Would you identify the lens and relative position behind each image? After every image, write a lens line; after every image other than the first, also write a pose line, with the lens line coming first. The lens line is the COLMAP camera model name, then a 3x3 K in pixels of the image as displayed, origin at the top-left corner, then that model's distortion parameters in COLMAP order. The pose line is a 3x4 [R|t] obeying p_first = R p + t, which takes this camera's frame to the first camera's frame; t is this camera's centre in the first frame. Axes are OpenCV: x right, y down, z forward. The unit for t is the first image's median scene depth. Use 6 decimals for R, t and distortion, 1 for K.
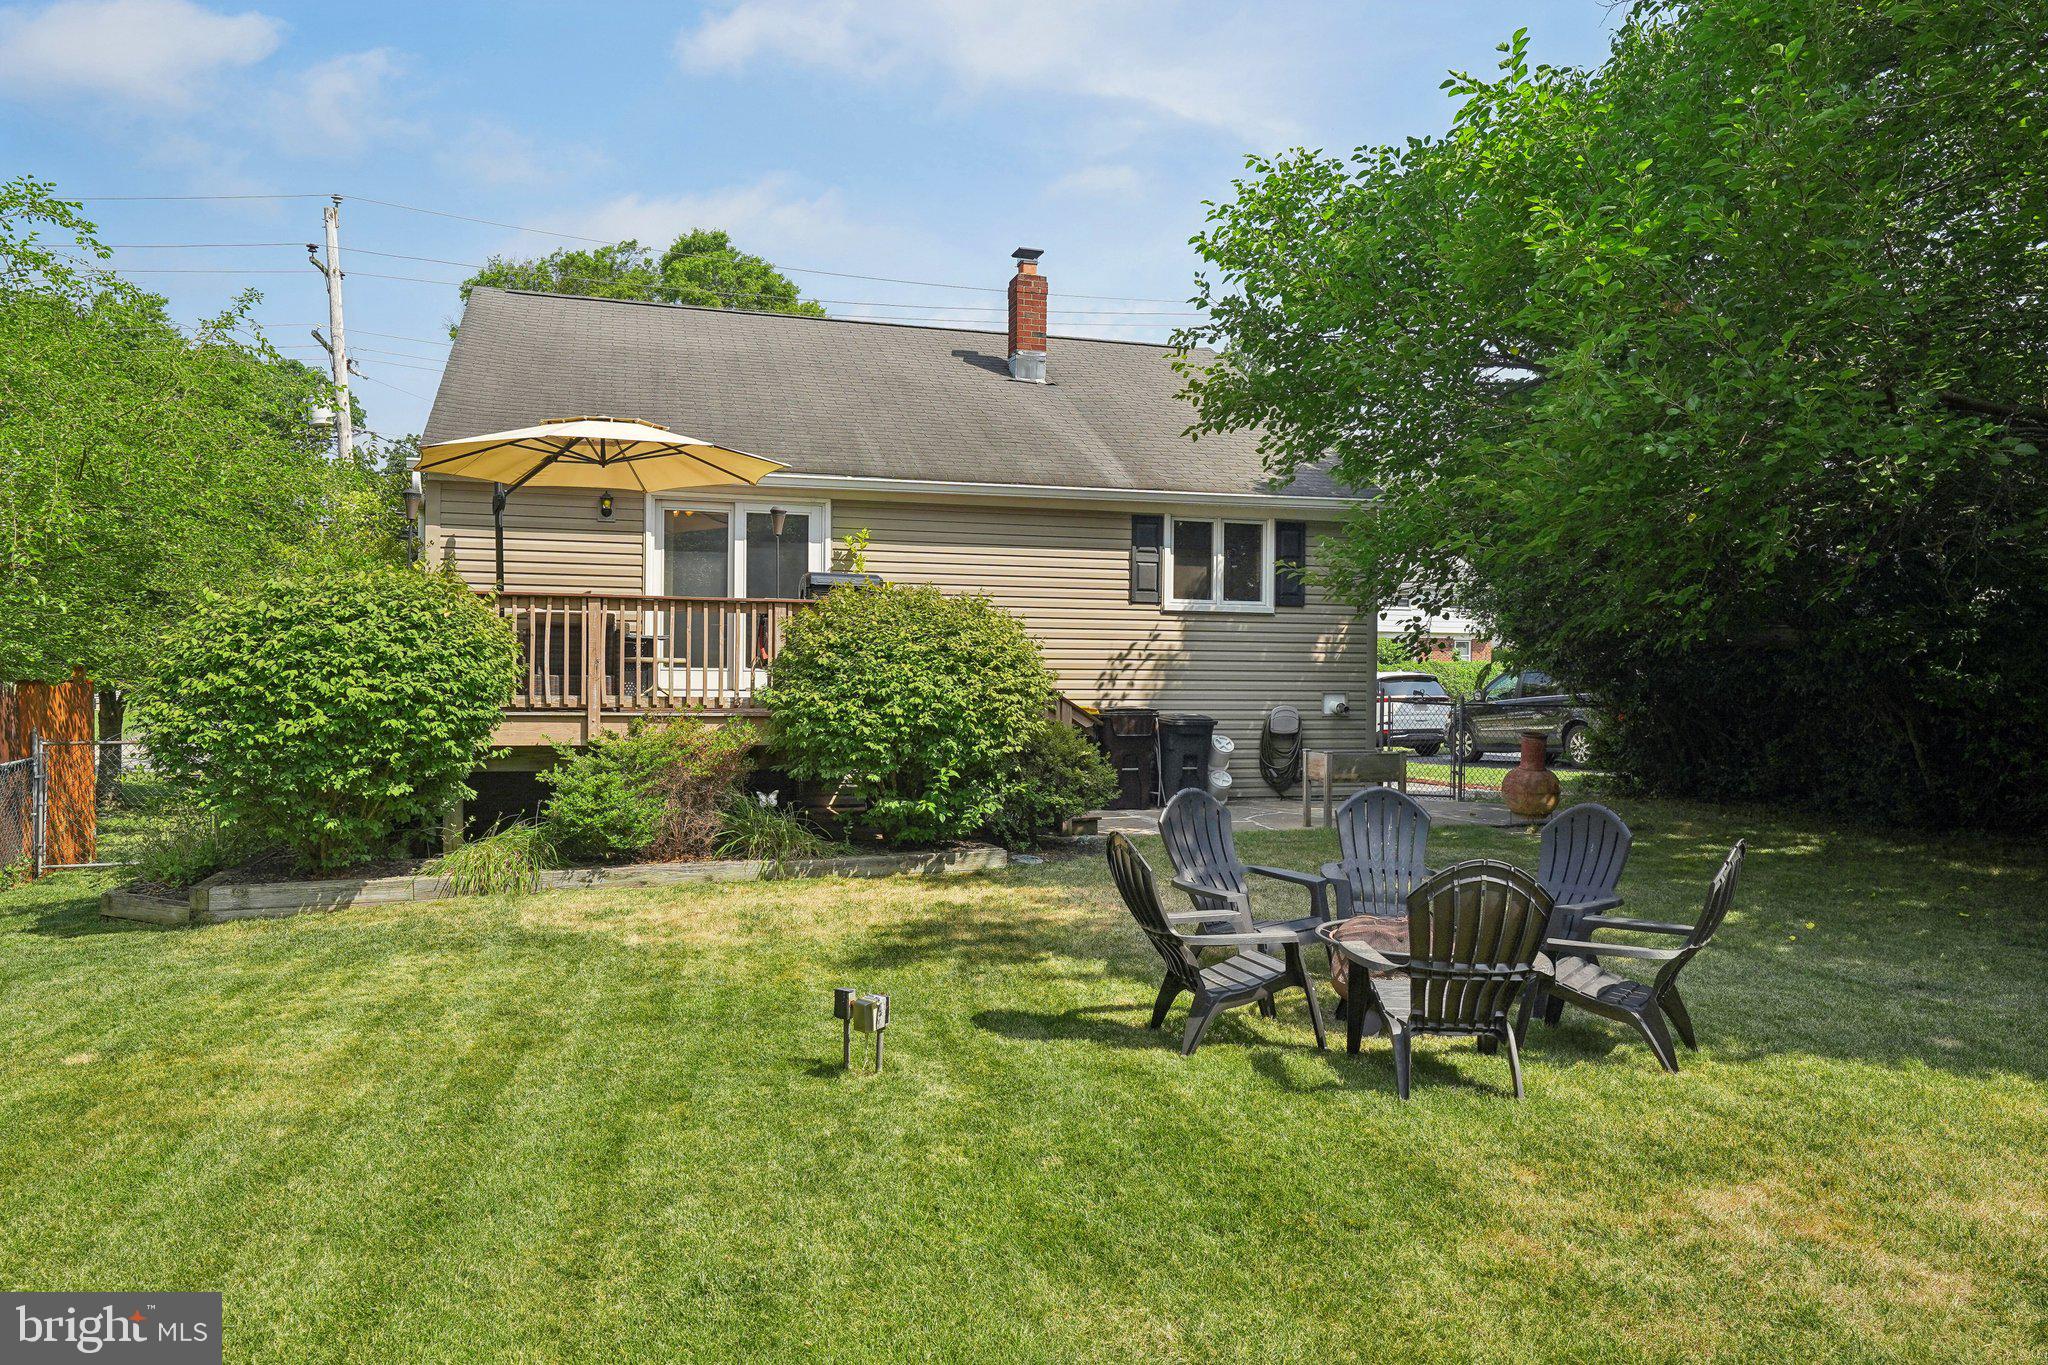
lens RADIAL K [[1369.7, 0, 1030.5], [0, 1369.7, 673.7], [0, 0, 1]] dist [-0.001984, -0.003399]
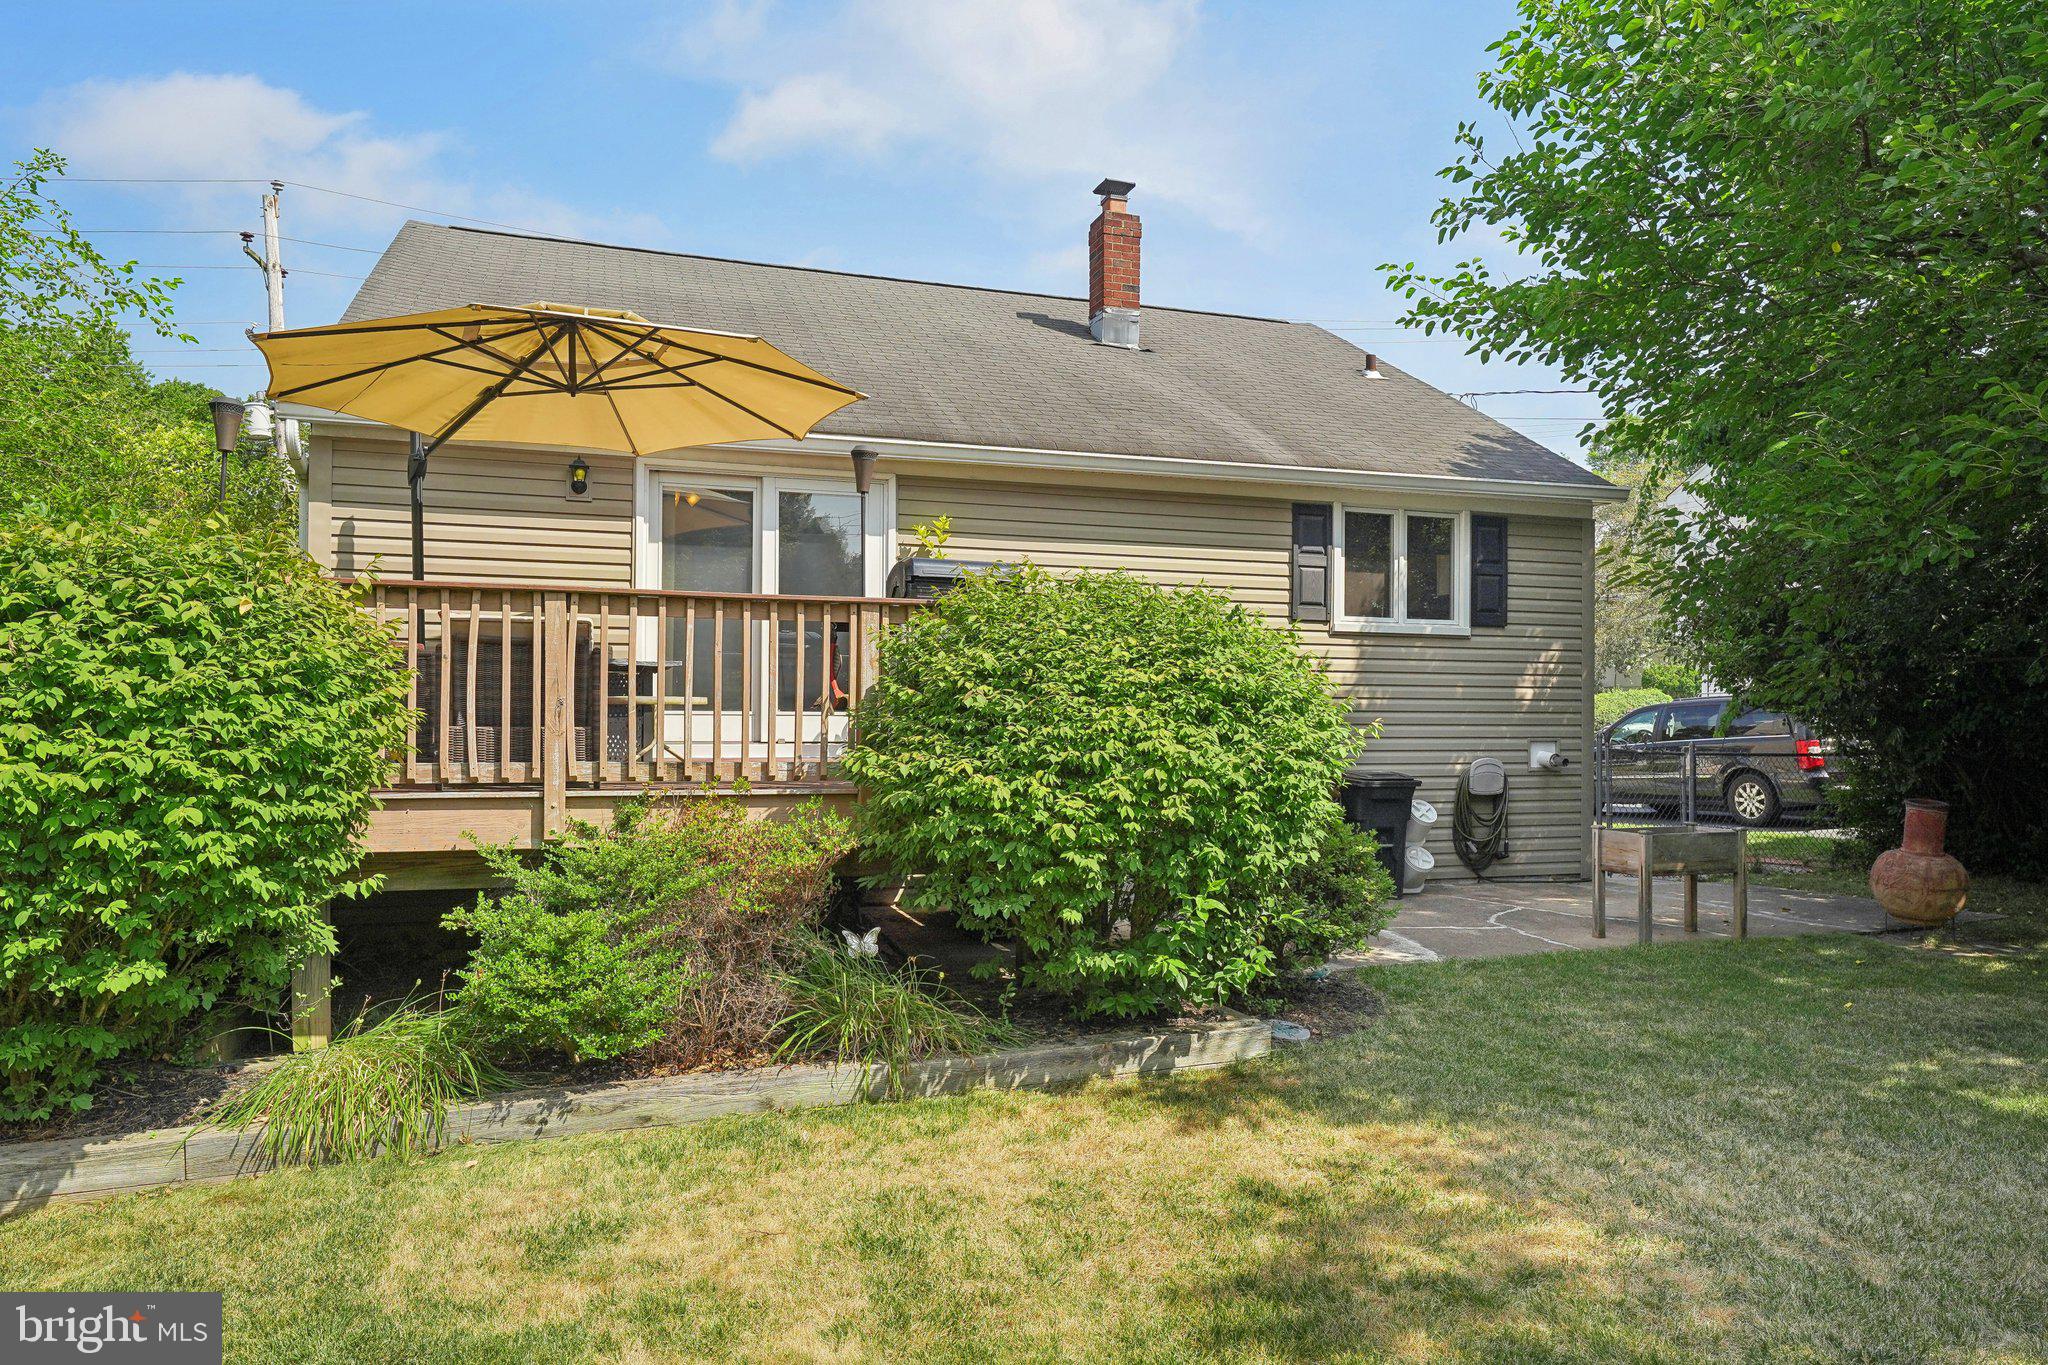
lens RADIAL K [[1270.1, 0, 1017.5], [0, 1270.1, 694.9], [0, 0, 1]] dist [0.003376, -0.003368]
pose [[0.999572, -0.002894, 0.029109, -0.139587], [0.003266, 0.999914, -0.012717, -0.004905], [-0.029070, 0.012807, 0.999495, 0.459695]]
